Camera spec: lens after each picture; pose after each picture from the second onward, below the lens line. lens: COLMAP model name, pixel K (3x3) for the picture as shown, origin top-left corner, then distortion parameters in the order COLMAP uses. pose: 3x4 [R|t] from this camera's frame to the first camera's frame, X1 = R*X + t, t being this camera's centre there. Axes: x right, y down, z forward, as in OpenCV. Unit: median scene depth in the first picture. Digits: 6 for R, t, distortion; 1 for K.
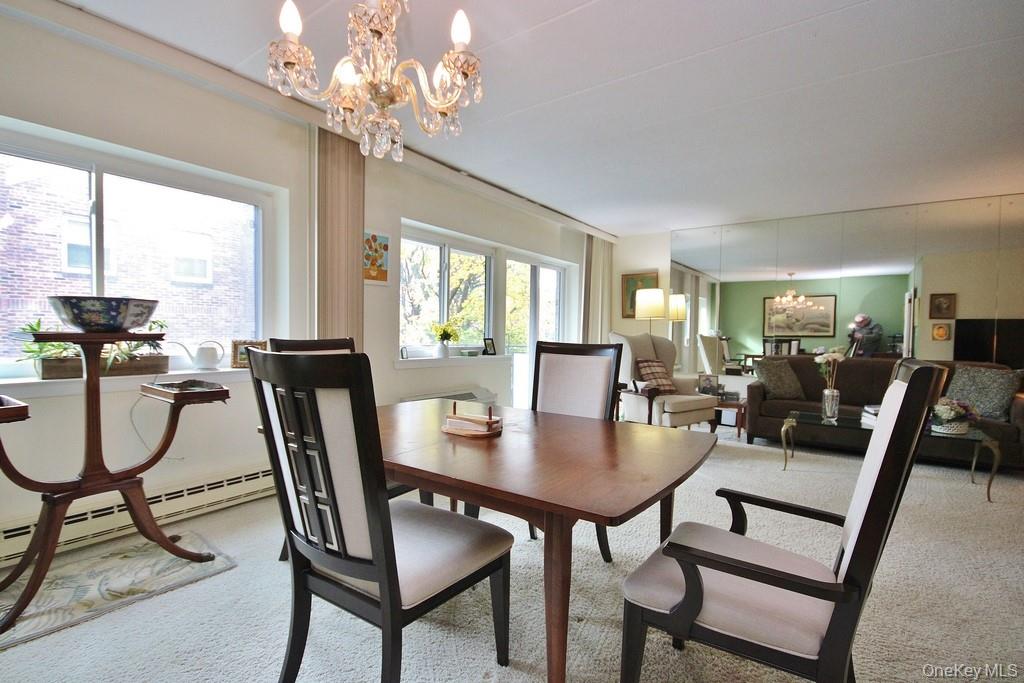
lens RADIAL K [[471.9, 0, 517.2], [0, 471.9, 335.6], [0, 0, 1]] dist [-0.002700, -0.001018]
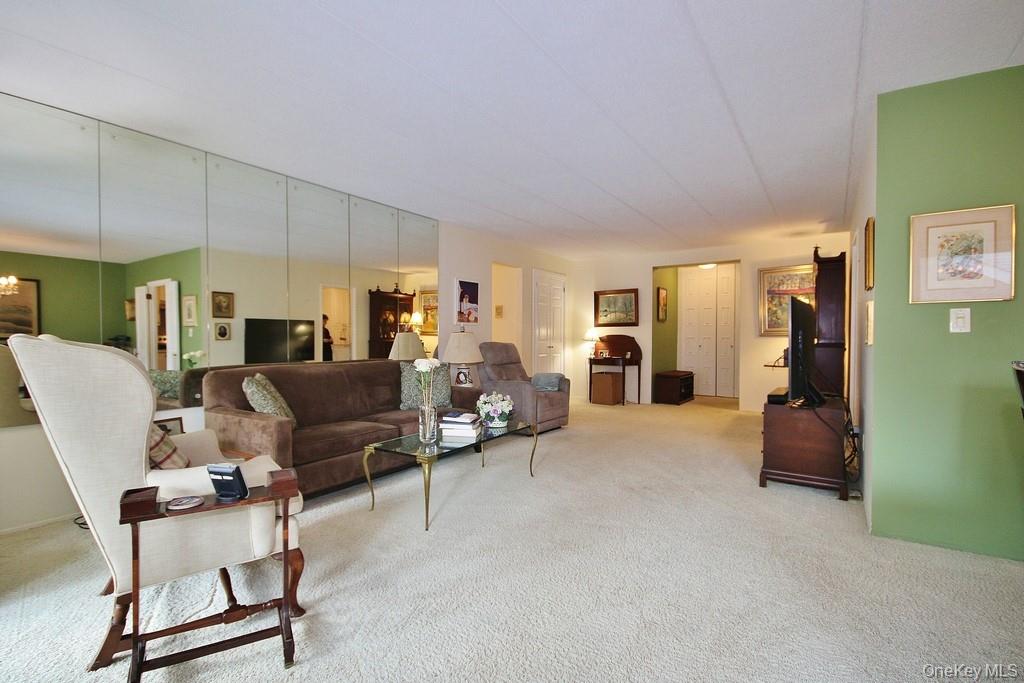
lens RADIAL K [[471.9, 0, 511.8], [0, 471.9, 341.9], [0, 0, 1]] dist [-0.002700, -0.001018]
pose [[-0.017571, -0.024879, 0.999536, -0.100882], [0.012944, 0.999601, 0.025108, -0.006312], [-0.999762, 0.013380, -0.017242, 0.669093]]
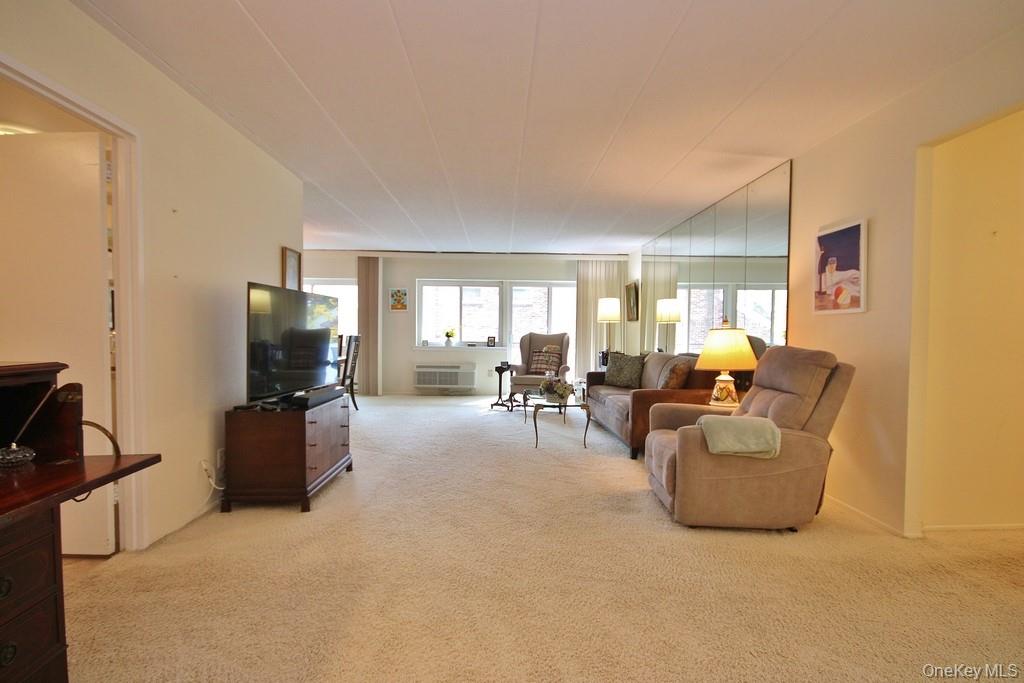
lens RADIAL K [[471.9, 0, 510.6], [0, 471.9, 344.8], [0, 0, 1]] dist [-0.002700, -0.001018]
pose [[0.598422, 0.013333, -0.801070, 1.321066], [-0.007399, 0.999911, 0.011116, 0.015886], [0.801147, -0.000725, 0.598467, 0.051832]]
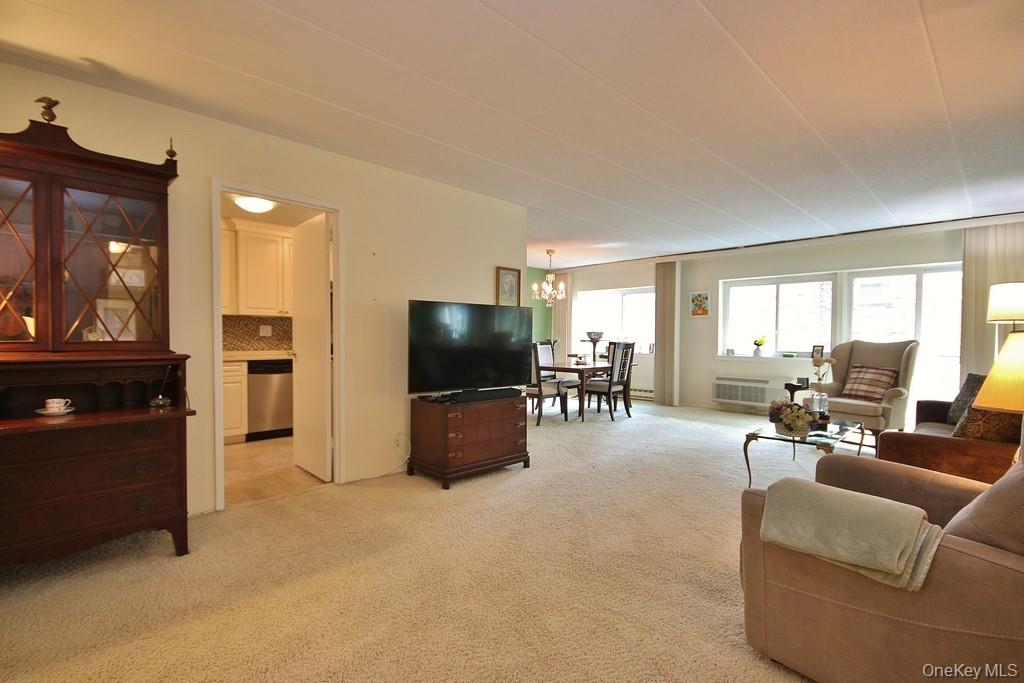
lens RADIAL K [[471.9, 0, 513.5], [0, 471.9, 347.4], [0, 0, 1]] dist [-0.002700, -0.001018]
pose [[-0.183856, 0.006230, -0.982933, 1.368872], [-0.017067, 0.999809, 0.009530, 0.013261], [0.982805, 0.018528, -0.183715, 0.413815]]
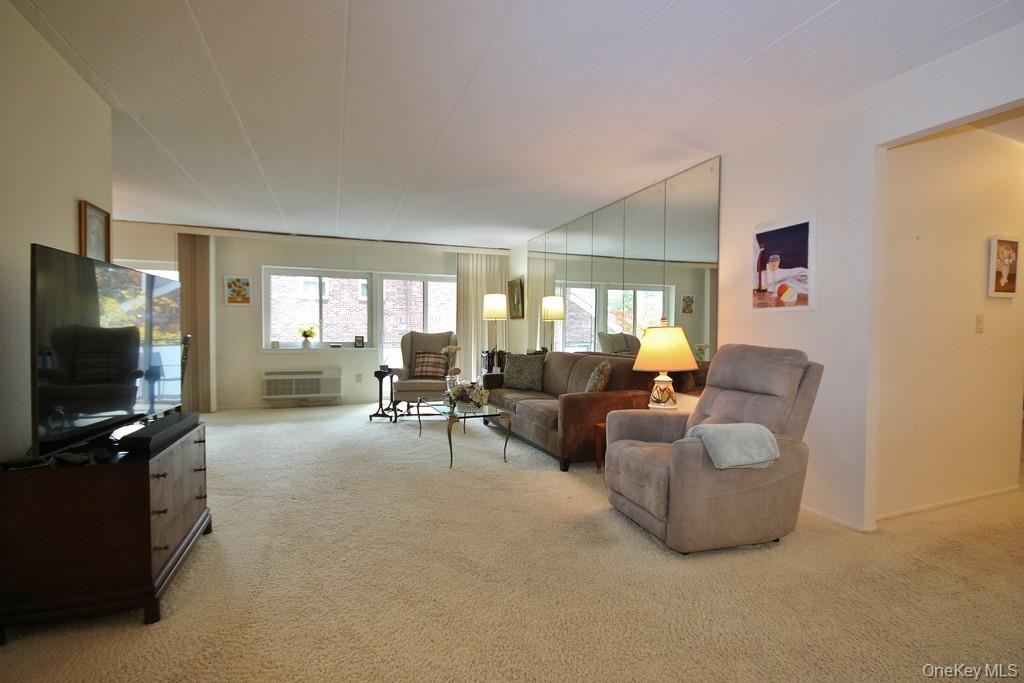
lens RADIAL K [[471.9, 0, 510.5], [0, 471.9, 346.0], [0, 0, 1]] dist [-0.002700, -0.001018]
pose [[0.829414, 0.007945, -0.558578, 1.135840], [0.001333, 0.999868, 0.016200, 0.013490], [0.558633, -0.014181, 0.829293, 0.054708]]
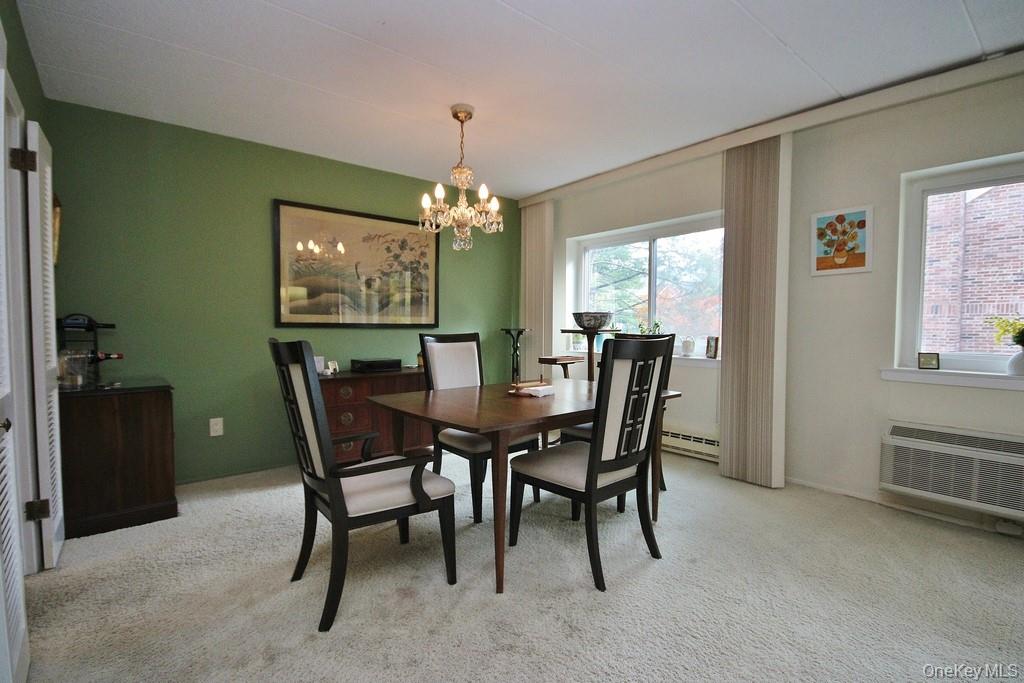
lens RADIAL K [[471.9, 0, 515.6], [0, 471.9, 350.0], [0, 0, 1]] dist [-0.002700, -0.001018]
pose [[-0.261576, 0.034969, -0.964549, 0.478277], [-0.016414, 0.999038, 0.040671, 0.001992], [0.965043, 0.026471, -0.260751, 0.477596]]
